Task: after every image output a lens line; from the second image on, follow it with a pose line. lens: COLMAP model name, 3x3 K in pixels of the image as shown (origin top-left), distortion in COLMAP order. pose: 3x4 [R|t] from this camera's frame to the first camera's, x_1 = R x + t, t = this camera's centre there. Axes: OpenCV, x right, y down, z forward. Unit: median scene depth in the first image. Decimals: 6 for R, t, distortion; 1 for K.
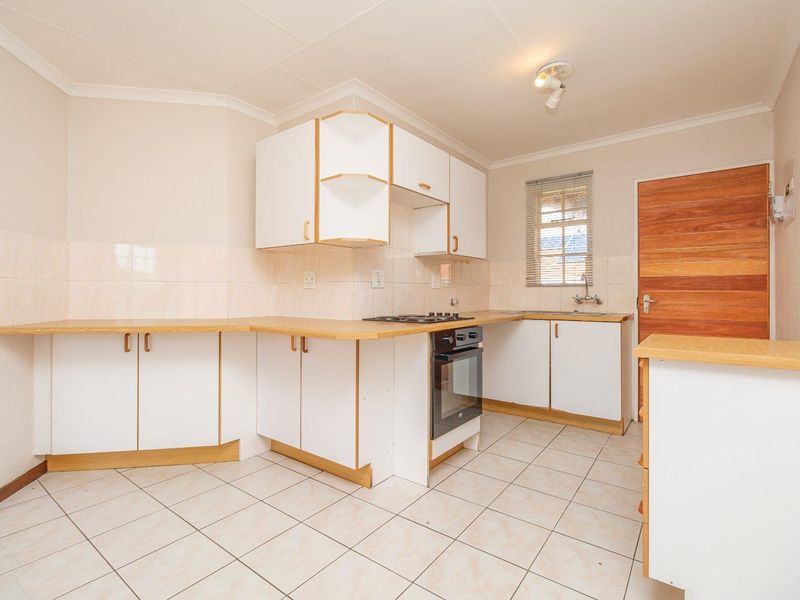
lens RADIAL K [[395.6, 0, 400.0], [0, 395.6, 300.0], [0, 0, 1]] dist [0.001032, -0.000218]
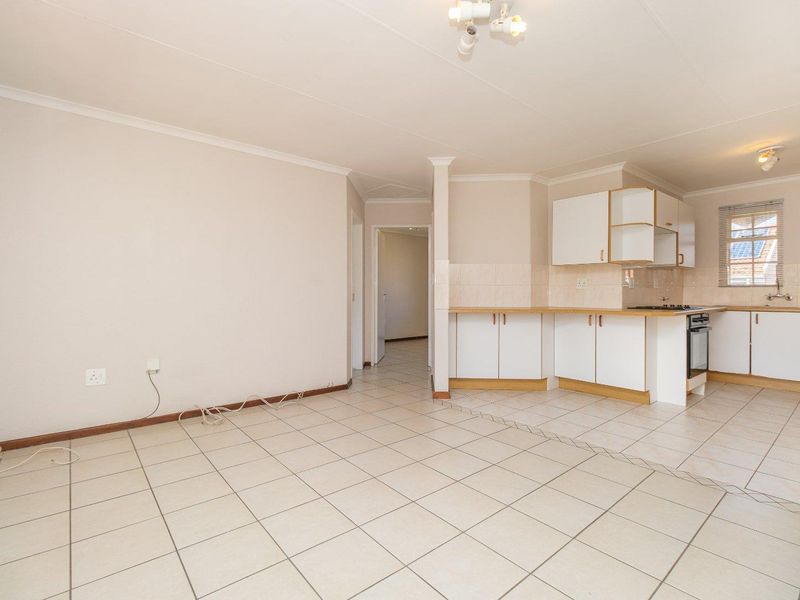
lens RADIAL K [[395.6, 0, 400.0], [0, 395.6, 300.0], [0, 0, 1]] dist [0.001032, -0.000218]
pose [[0.973991, 0.001209, -0.226583, -0.508589], [-0.002391, 0.999985, -0.004942, 0.021732], [0.226574, 0.005355, 0.973979, -0.636485]]
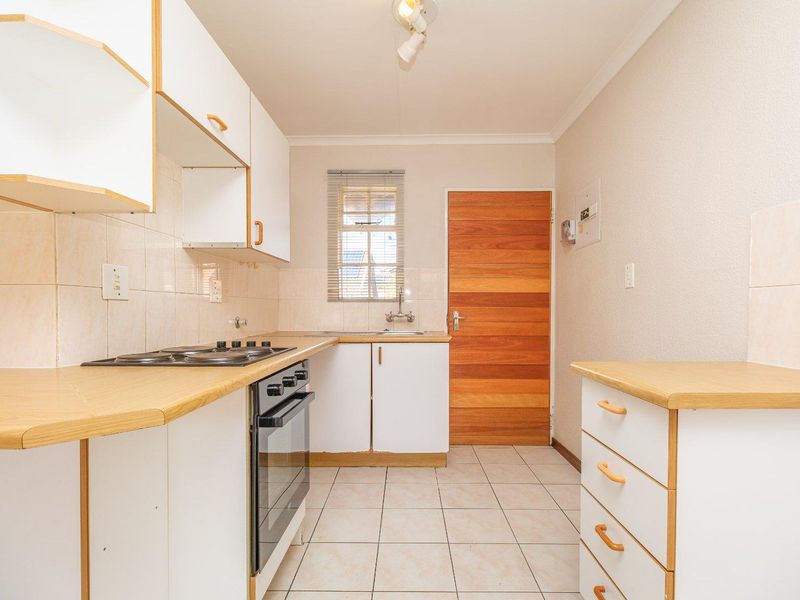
lens RADIAL K [[407.2, 0, 408.8], [0, 407.2, 319.4], [0, 0, 1]] dist [-0.001347, -0.000418]
pose [[0.801581, -0.014431, 0.597712, -0.056969], [0.008792, 0.999885, 0.012351, -0.006700], [-0.597822, -0.004645, 0.801616, 0.291458]]
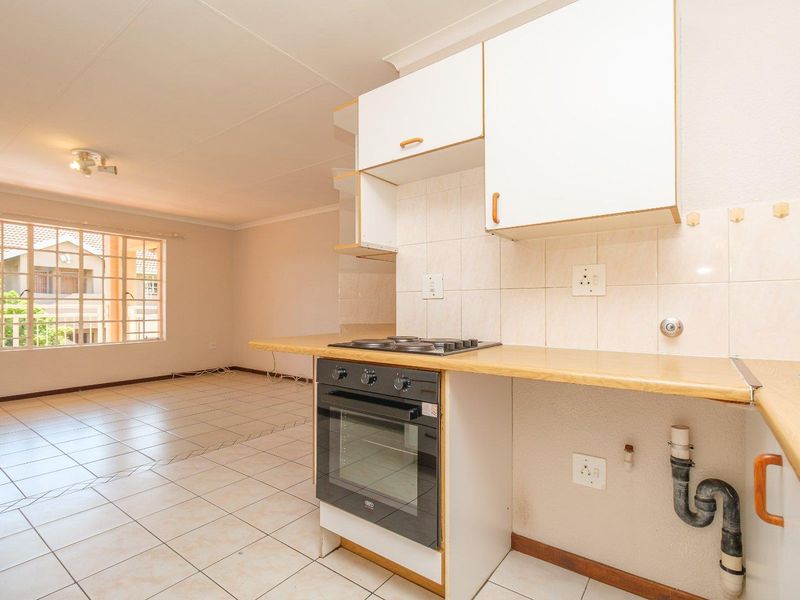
lens RADIAL K [[395.6, 0, 400.0], [0, 395.6, 300.0], [0, 0, 1]] dist [0.001032, -0.000218]
pose [[0.005567, -0.015350, -0.999867, 0.588887], [-0.011299, 0.999817, -0.015412, -0.013827], [0.999921, 0.011383, 0.005393, 0.798000]]
